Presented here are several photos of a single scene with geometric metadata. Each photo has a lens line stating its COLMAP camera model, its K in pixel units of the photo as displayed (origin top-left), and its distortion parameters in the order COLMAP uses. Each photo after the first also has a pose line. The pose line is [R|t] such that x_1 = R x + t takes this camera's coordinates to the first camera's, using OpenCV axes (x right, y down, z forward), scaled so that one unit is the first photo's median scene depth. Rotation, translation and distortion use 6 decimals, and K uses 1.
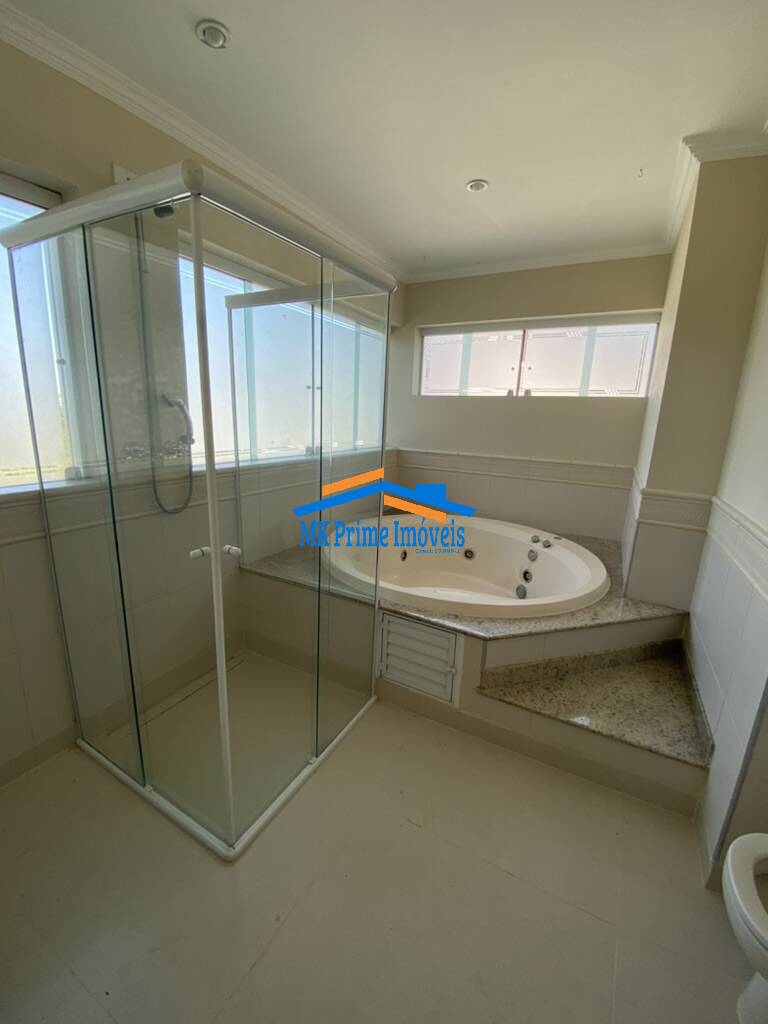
lens RADIAL K [[426.3, 0, 377.3], [0, 426.3, 509.7], [0, 0, 1]] dist [0.061295, -0.036956]
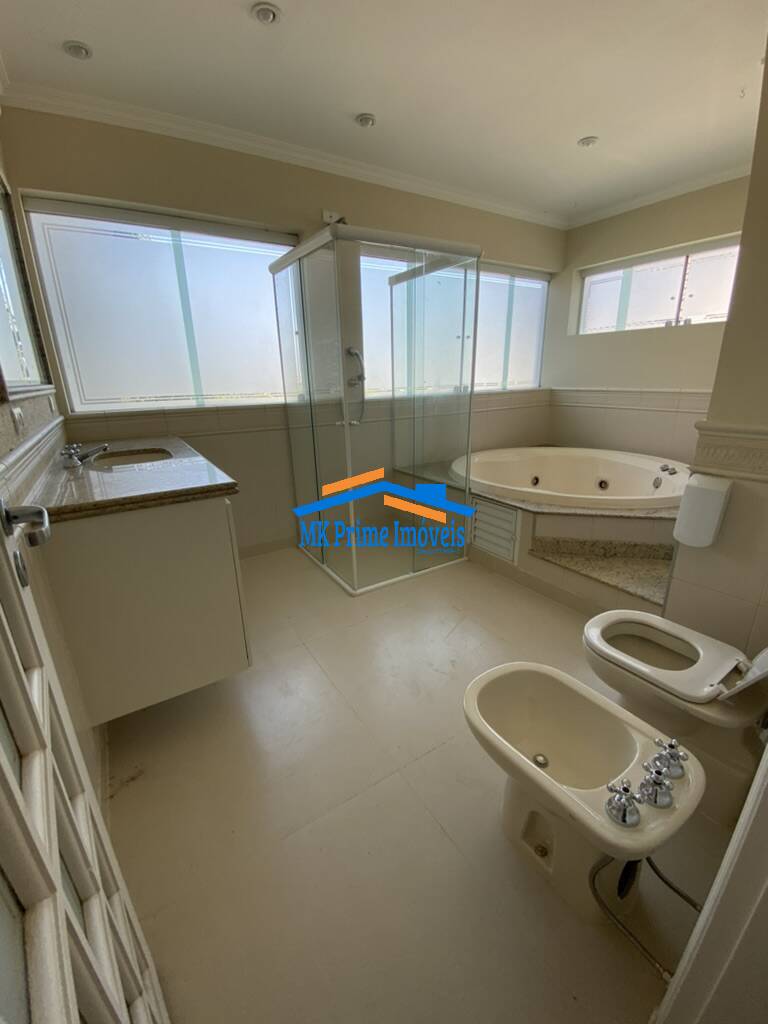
lens RADIAL K [[426.3, 0, 377.3], [0, 426.3, 509.7], [0, 0, 1]] dist [0.061295, -0.036956]
pose [[0.876300, 0.096225, -0.472059, 0.374434], [-0.060287, 0.994050, 0.090715, 0.162642], [0.477979, -0.051034, 0.876887, -0.350005]]
